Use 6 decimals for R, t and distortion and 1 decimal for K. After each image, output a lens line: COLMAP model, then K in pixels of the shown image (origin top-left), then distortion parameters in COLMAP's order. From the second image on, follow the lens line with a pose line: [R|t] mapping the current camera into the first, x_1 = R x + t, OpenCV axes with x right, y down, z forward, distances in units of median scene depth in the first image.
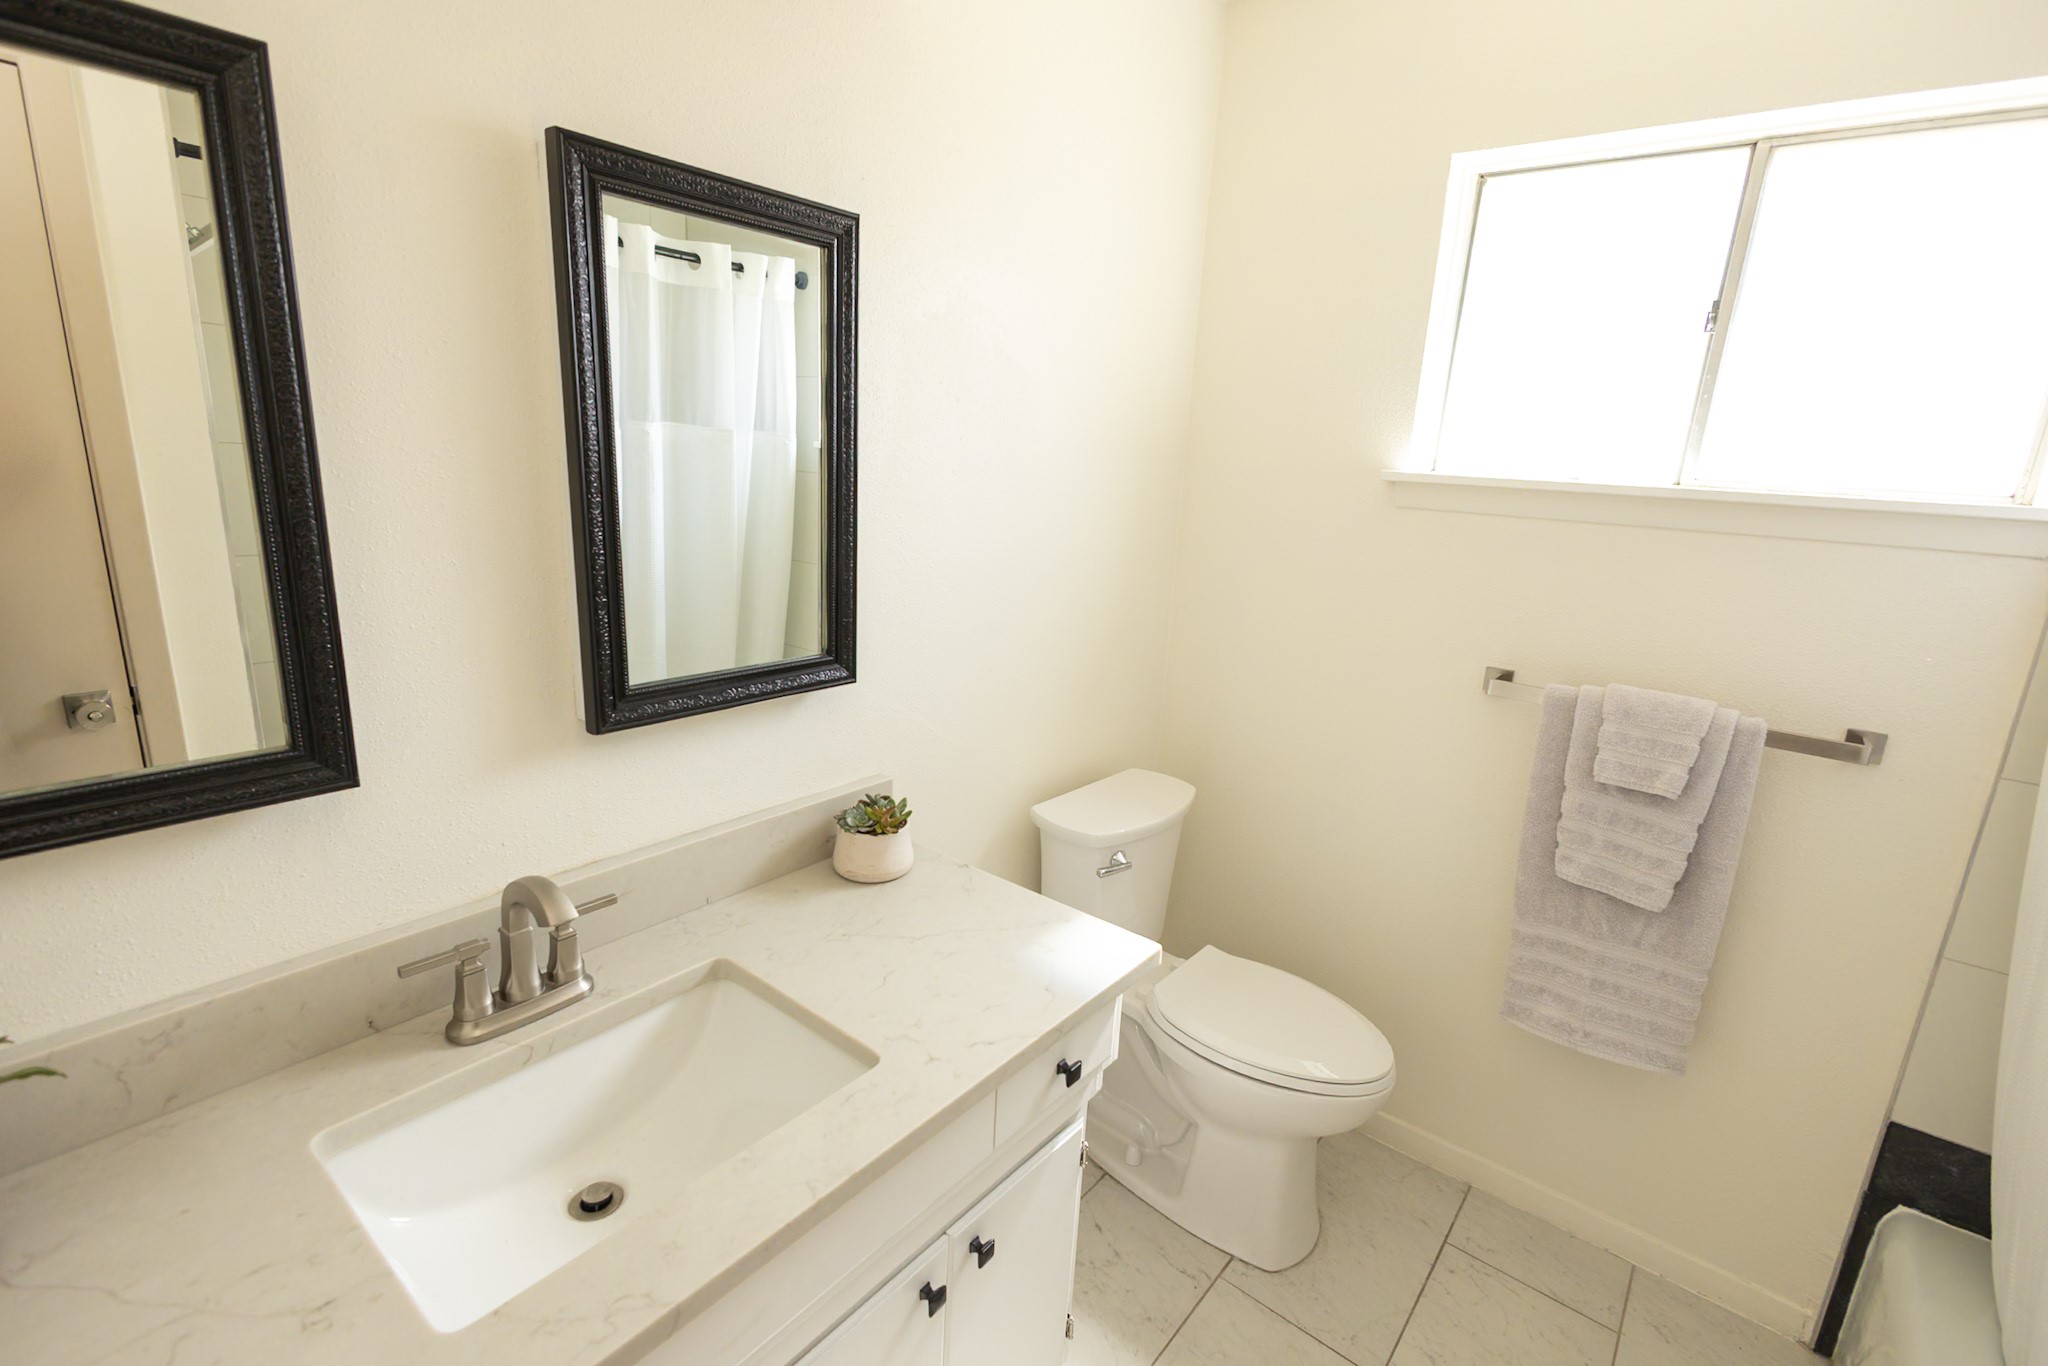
lens RADIAL K [[938.2, 0, 1024.0], [0, 938.2, 683.0], [0, 0, 1]] dist [0.006451, -0.000197]
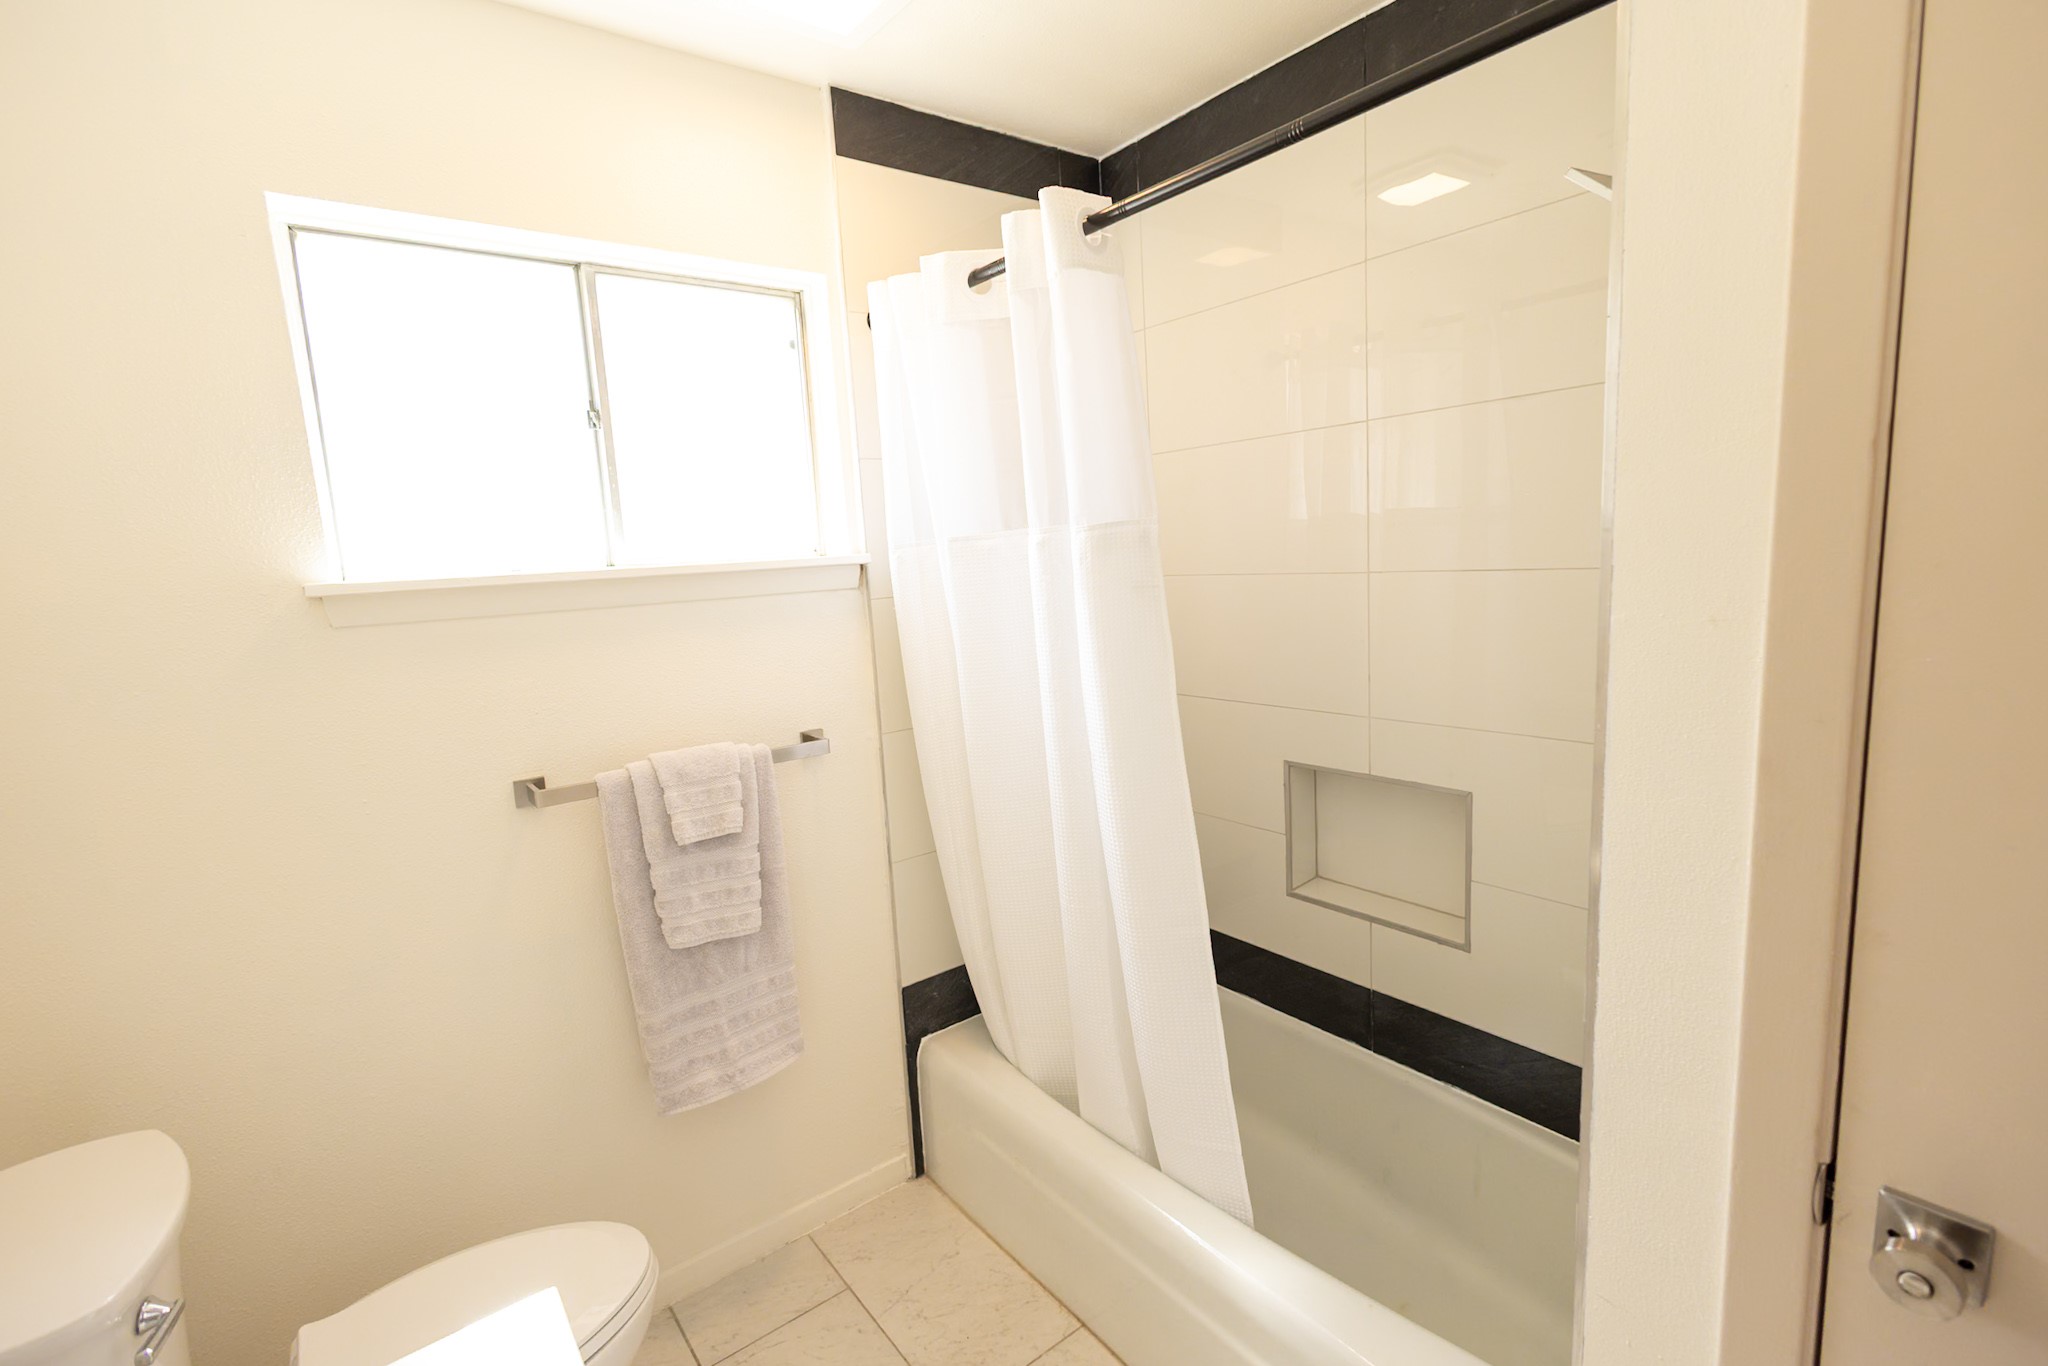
lens RADIAL K [[938.2, 0, 1024.0], [0, 938.2, 683.0], [0, 0, 1]] dist [0.006451, -0.000197]
pose [[0.235026, -0.209060, 0.949240, -0.252455], [0.299318, 0.944704, 0.133952, -0.091310], [-0.924755, 0.252643, 0.284605, 0.305961]]
